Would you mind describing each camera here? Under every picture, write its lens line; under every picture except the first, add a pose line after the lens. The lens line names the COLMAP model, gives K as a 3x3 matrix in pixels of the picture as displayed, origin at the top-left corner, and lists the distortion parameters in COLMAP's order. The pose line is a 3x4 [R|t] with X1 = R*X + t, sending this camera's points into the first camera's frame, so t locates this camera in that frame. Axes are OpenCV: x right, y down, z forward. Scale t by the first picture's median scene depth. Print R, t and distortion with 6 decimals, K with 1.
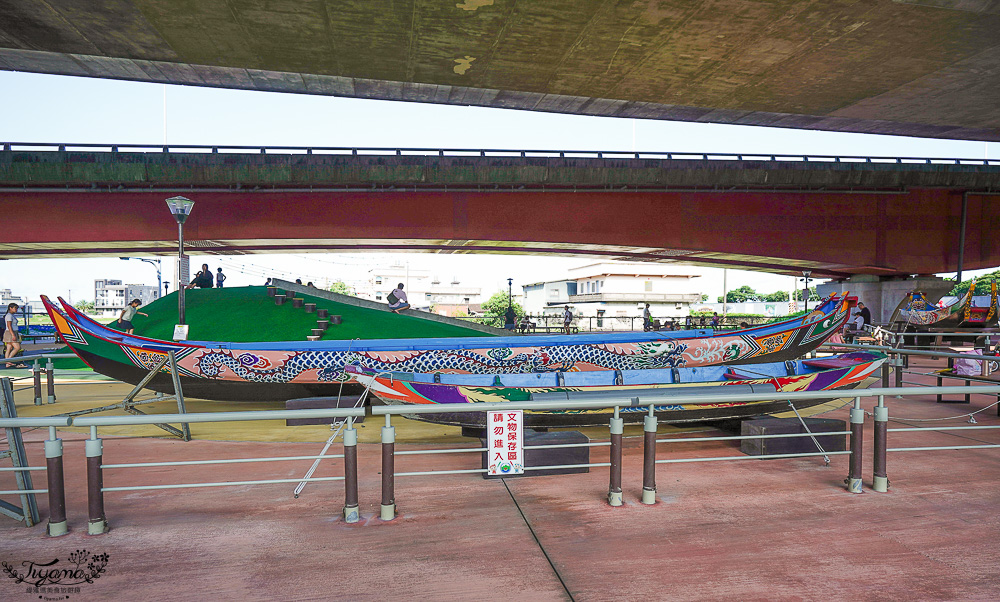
lens RADIAL K [[566.6, 0, 492.4], [0, 566.6, 303.0], [0, 0, 1]] dist [-0.005127, -0.001695]
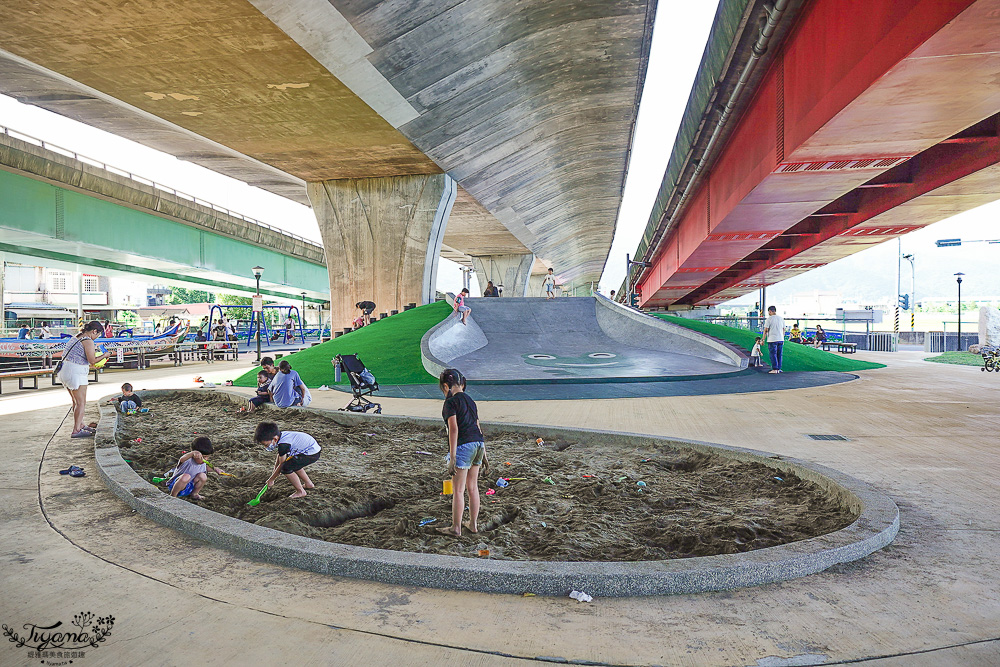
lens RADIAL K [[729.4, 0, 501.5], [0, 729.4, 333.7], [0, 0, 1]] dist [-0.003694, -0.001325]
pose [[-0.328464, 0.025814, -0.944164, 1.132168], [0.024335, 0.999526, 0.018862, 0.017140], [0.944203, -0.016780, -0.328937, 1.868877]]
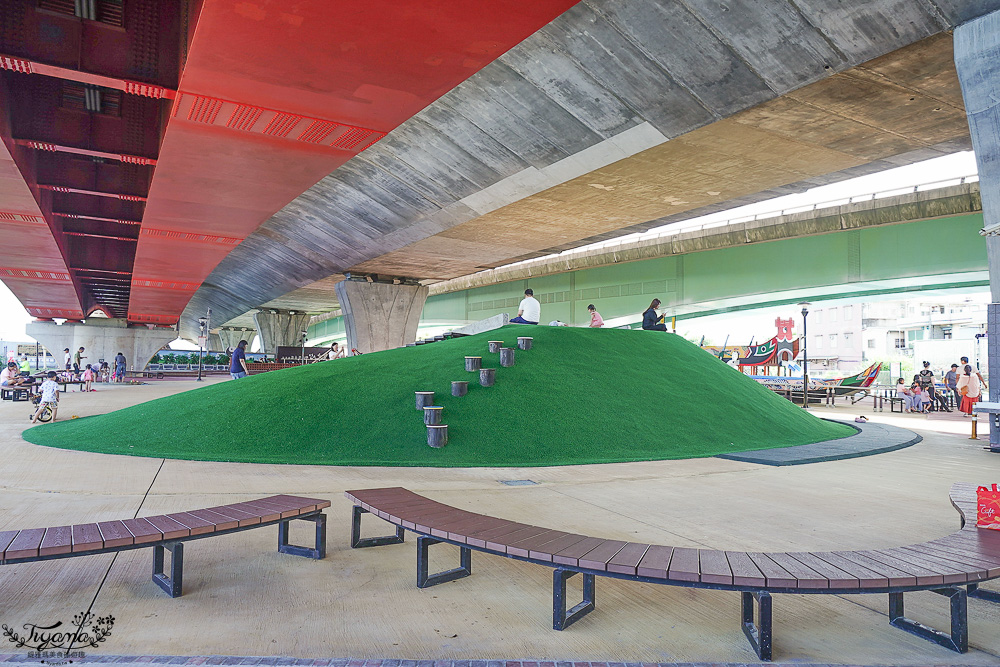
lens RADIAL K [[699.6, 0, 504.3], [0, 699.6, 331.7], [0, 0, 1]] dist [-0.006129, 0.001325]
pose [[-0.322151, 0.043408, 0.945693, -1.663534], [-0.027517, 0.998097, -0.055187, 0.042558], [-0.946288, -0.043801, -0.320343, 1.840835]]
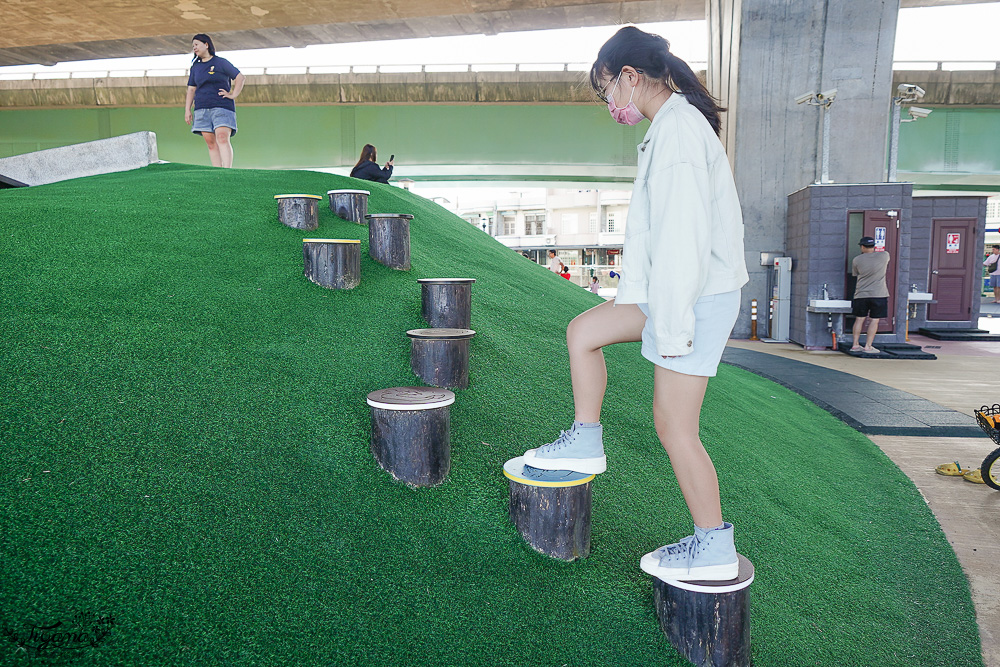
lens RADIAL K [[699.6, 0, 499.2], [0, 699.6, 340.0], [0, 0, 1]] dist [-0.006129, 0.001325]
pose [[-0.934759, -0.034851, 0.353568, -1.001196], [-0.002156, 0.995715, 0.092447, 0.040436], [-0.355275, 0.085654, -0.930829, 1.827307]]
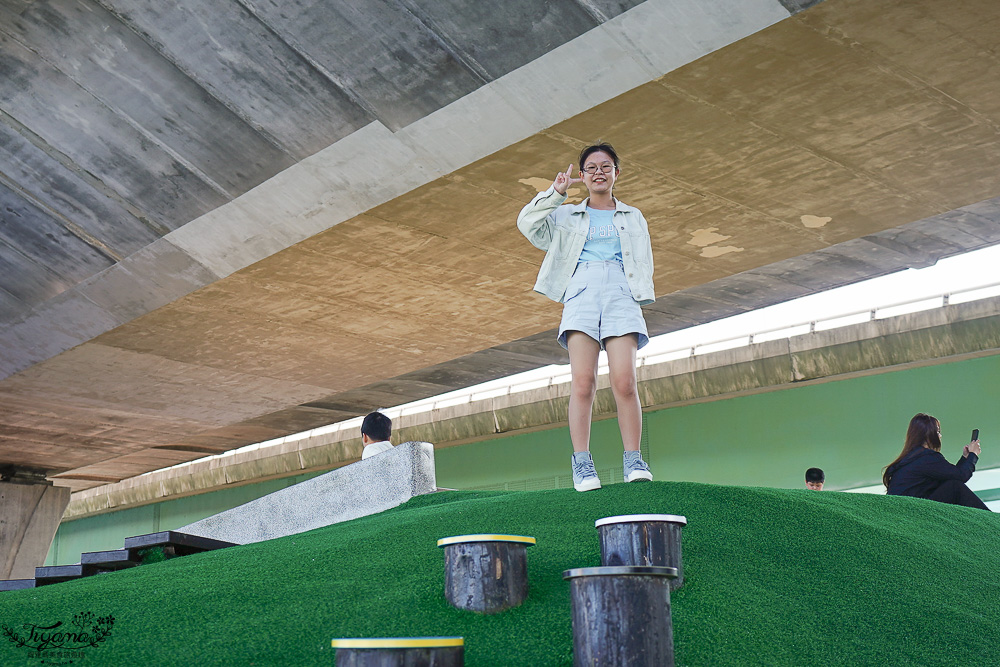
lens RADIAL K [[1260.6, 0, 504.7], [0, 1260.6, 334.0], [0, 0, 1]] dist [0.004787, 0.000000]
pose [[-0.519915, 0.226563, 0.823624, -1.034500], [0.004736, 0.964935, -0.262446, 0.033292], [-0.854205, -0.132549, -0.502758, 1.696309]]
